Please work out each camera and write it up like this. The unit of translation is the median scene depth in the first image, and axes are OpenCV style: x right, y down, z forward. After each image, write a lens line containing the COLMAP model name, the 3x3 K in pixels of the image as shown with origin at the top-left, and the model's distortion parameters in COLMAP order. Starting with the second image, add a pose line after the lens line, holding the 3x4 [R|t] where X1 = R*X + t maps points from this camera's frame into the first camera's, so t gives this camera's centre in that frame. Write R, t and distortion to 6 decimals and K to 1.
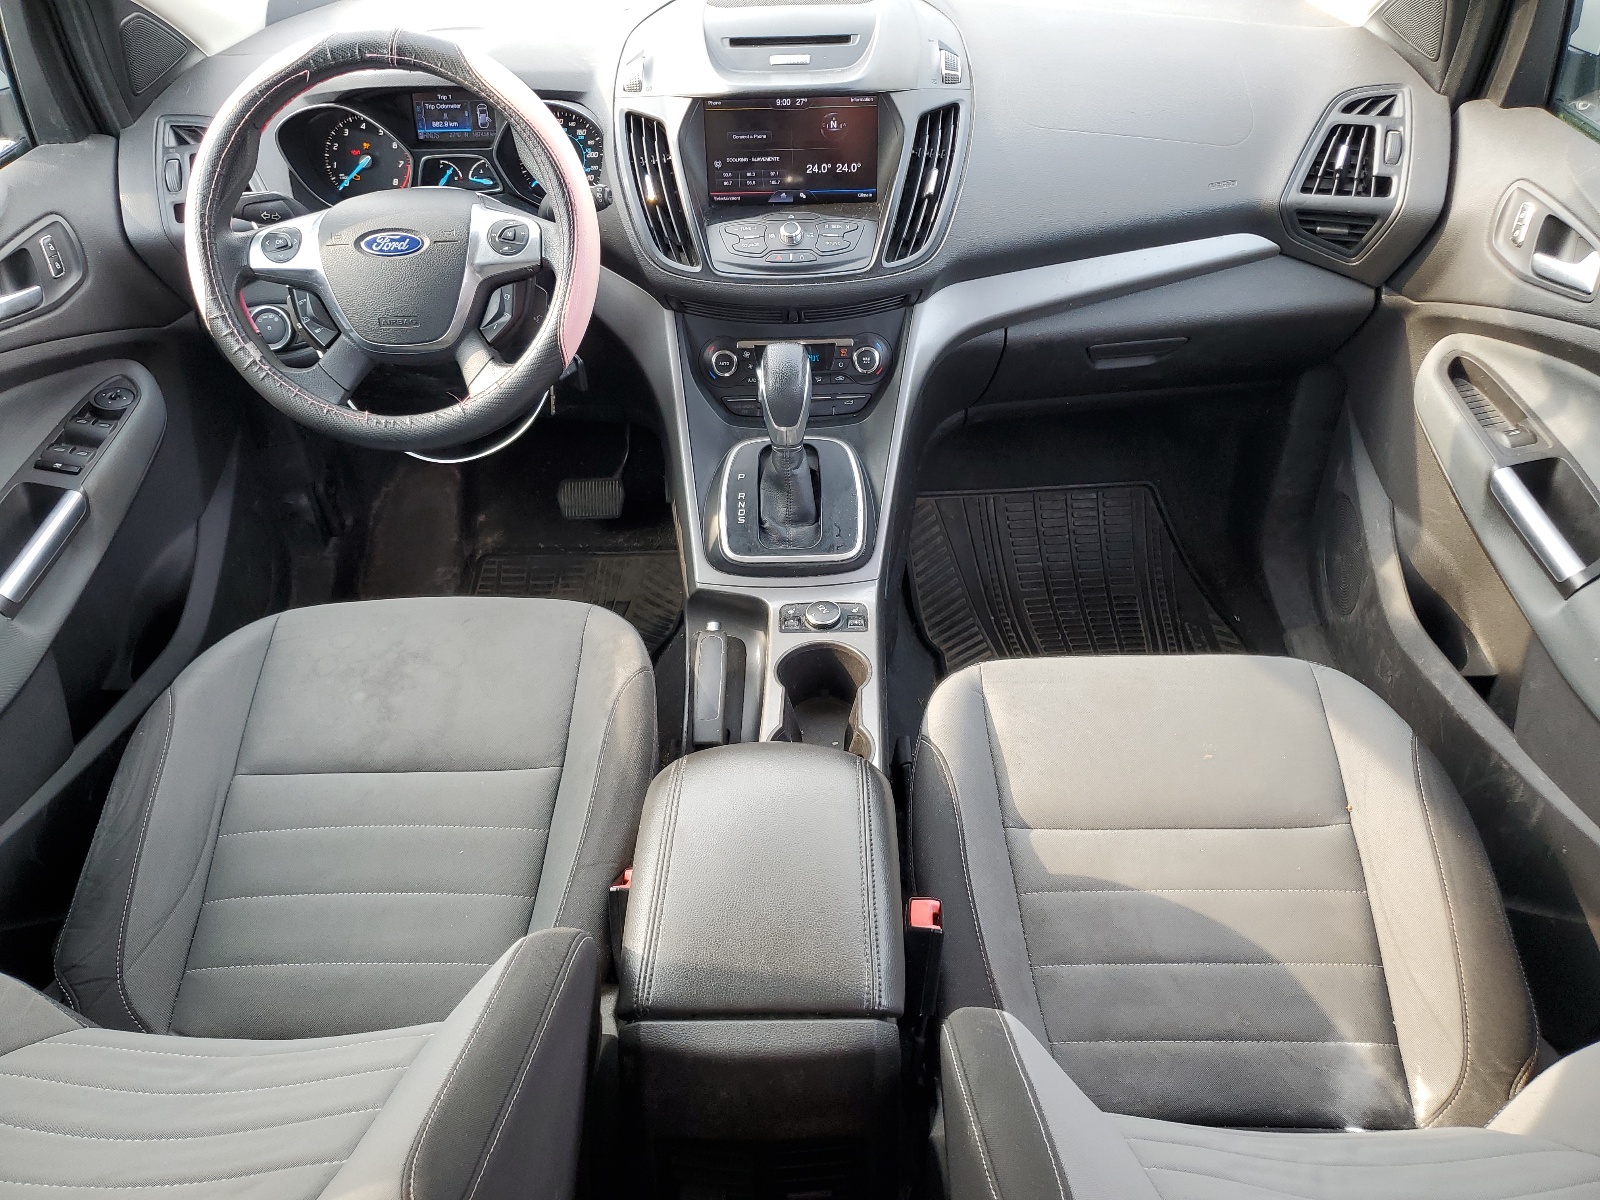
lens RADIAL K [[1212.3, 0, 804.2], [0, 1212.3, 598.5], [0, 0, 1]] dist [-0.007573, -0.002275]
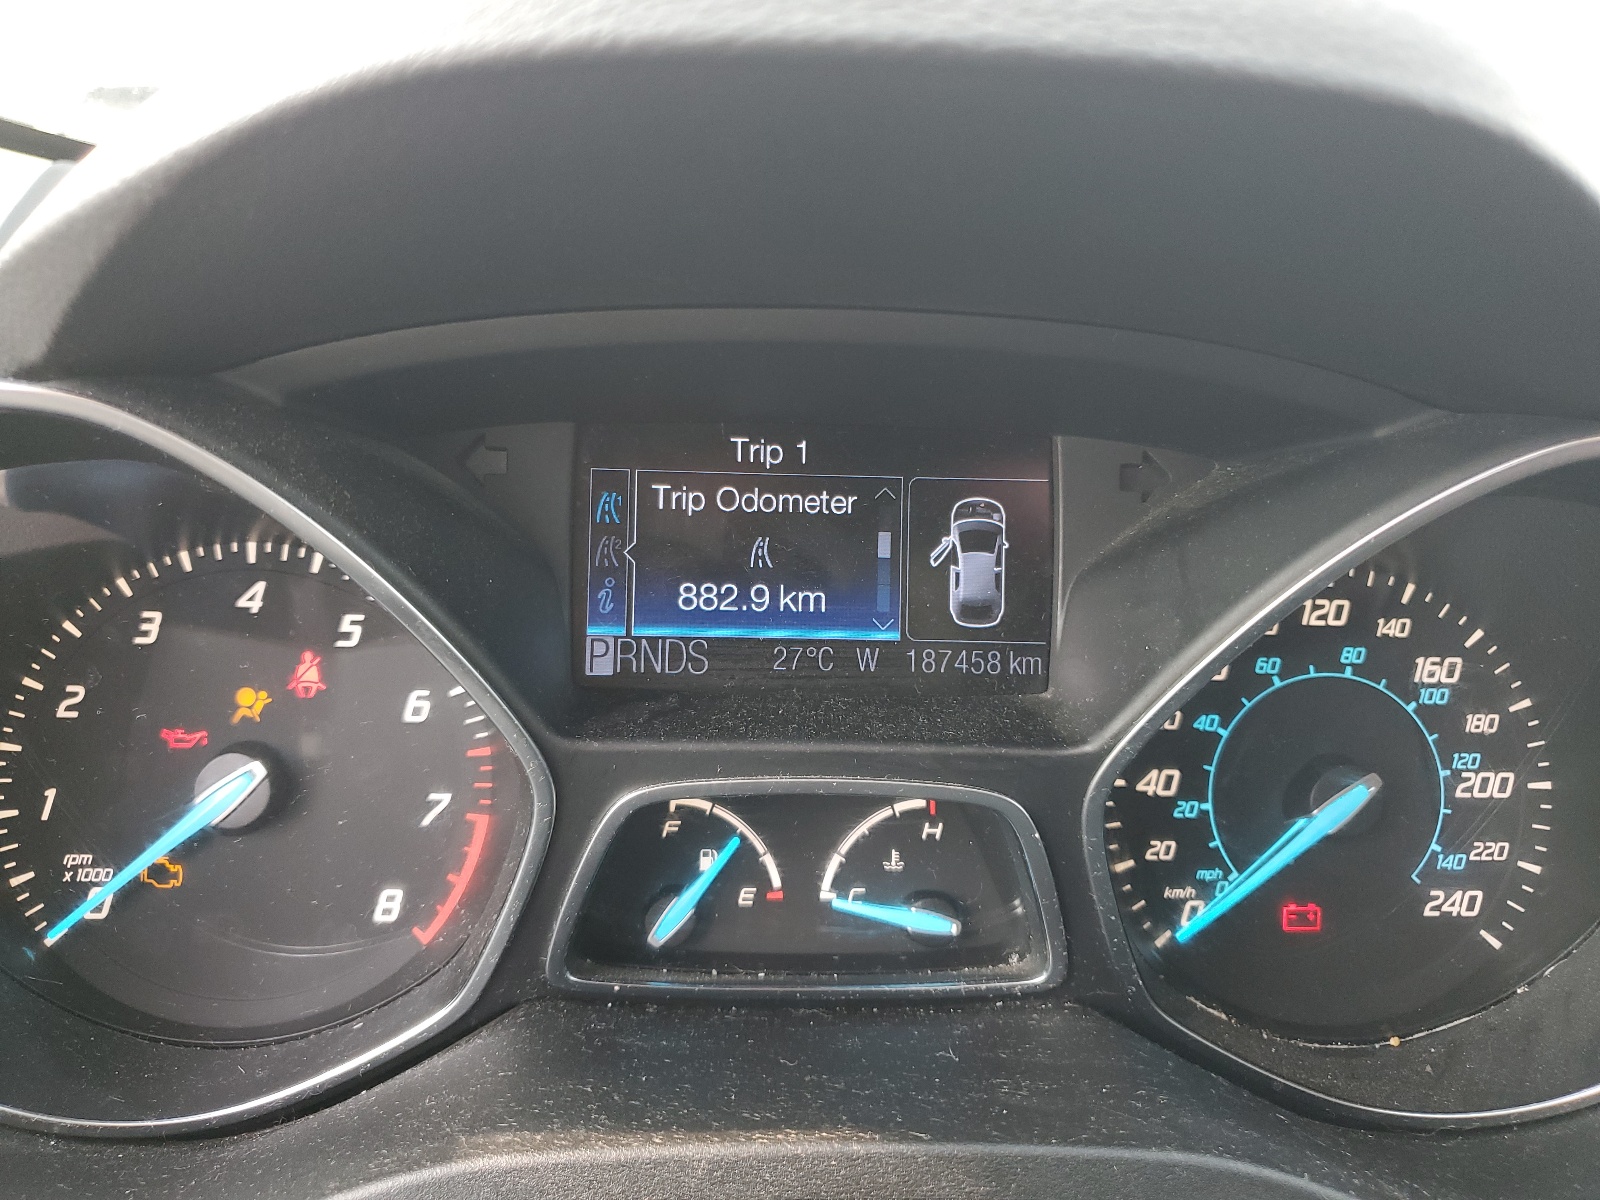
lens RADIAL K [[1212.3, 0, 797.6], [0, 1212.3, 598.4], [0, 0, 1]] dist [-0.007573, -0.002275]
pose [[0.998550, 0.032203, 0.043143, -0.292096], [-0.011057, 0.906962, -0.421067, -0.315835], [-0.052688, 0.419979, 0.906003, 0.832445]]
